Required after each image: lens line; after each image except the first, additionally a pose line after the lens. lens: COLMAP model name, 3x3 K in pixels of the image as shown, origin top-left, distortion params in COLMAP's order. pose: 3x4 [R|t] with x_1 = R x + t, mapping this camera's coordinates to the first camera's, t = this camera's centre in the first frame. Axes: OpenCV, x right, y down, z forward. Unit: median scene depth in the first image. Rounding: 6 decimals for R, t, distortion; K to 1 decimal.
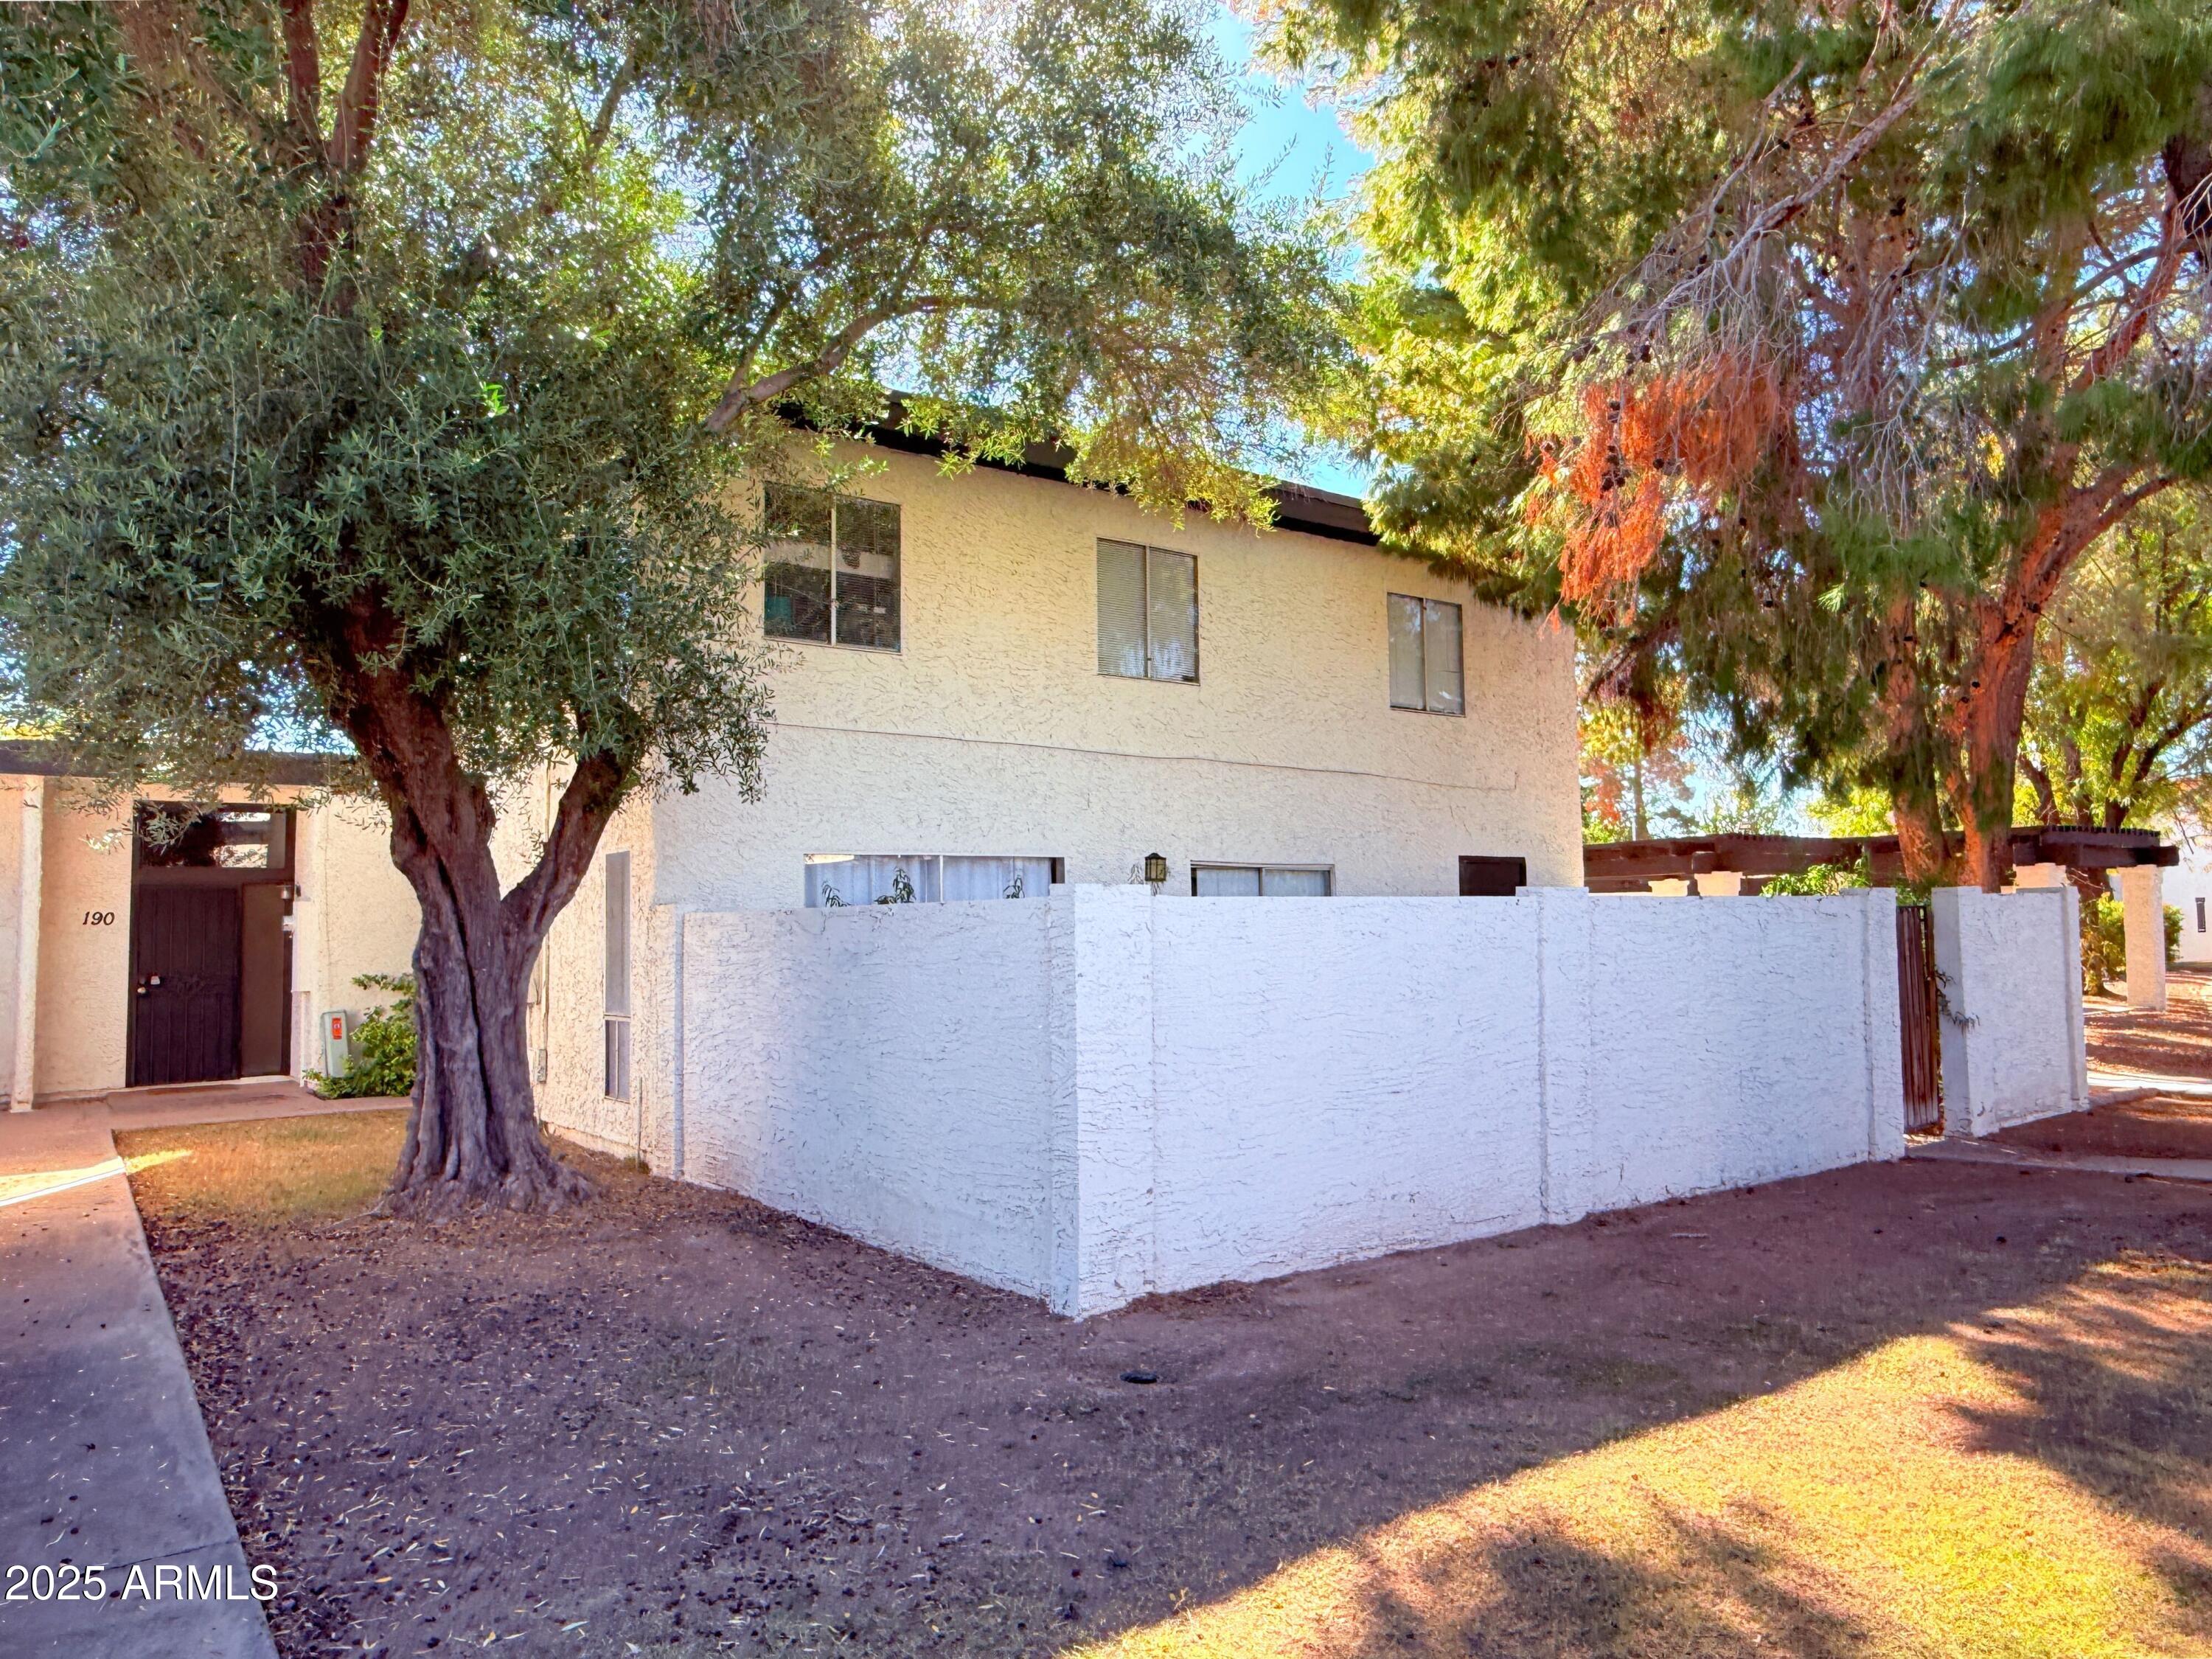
lens RADIAL K [[1484.0, 0, 1107.4], [0, 1484.0, 836.9], [0, 0, 1]] dist [0.003804, 0.002824]
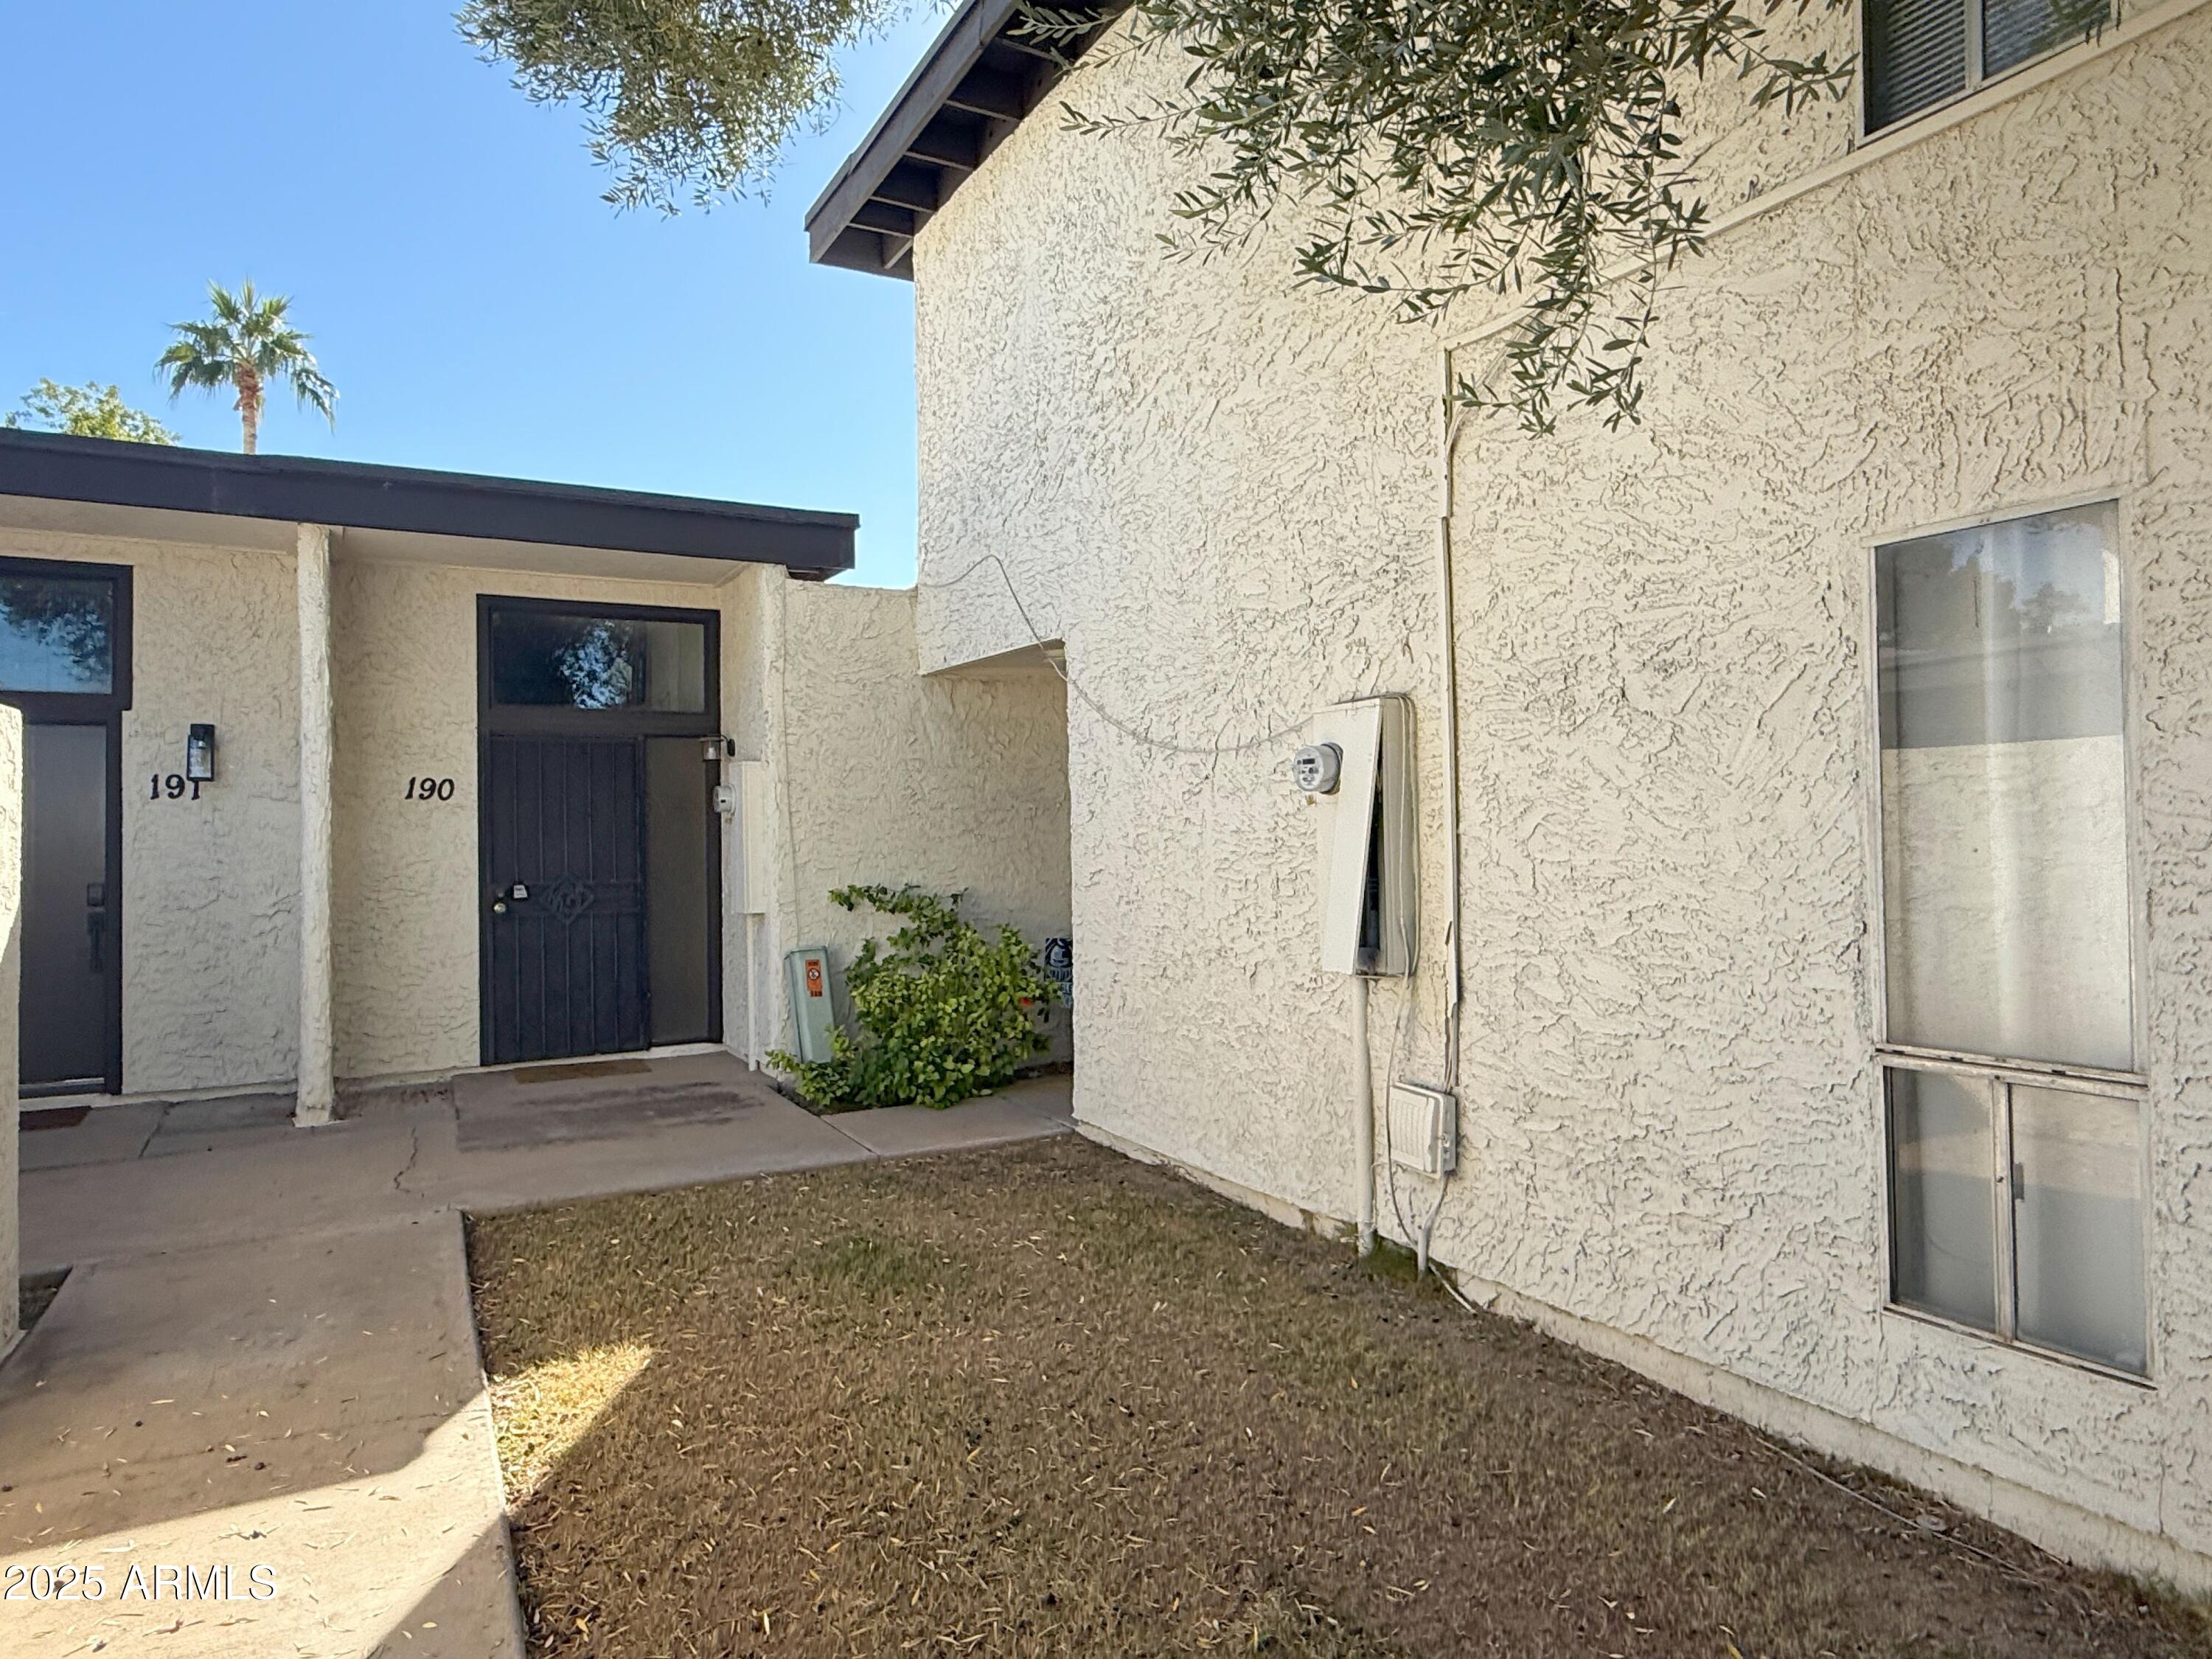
lens RADIAL K [[1300.0, 0, 1103.8], [0, 1300.0, 821.2], [0, 0, 1]] dist [-0.000404, -0.000459]
pose [[0.991385, 0.002643, -0.130952, -0.338173], [0.004584, 0.998484, 0.054856, 0.040180], [0.130898, -0.054984, 0.989870, 0.512940]]
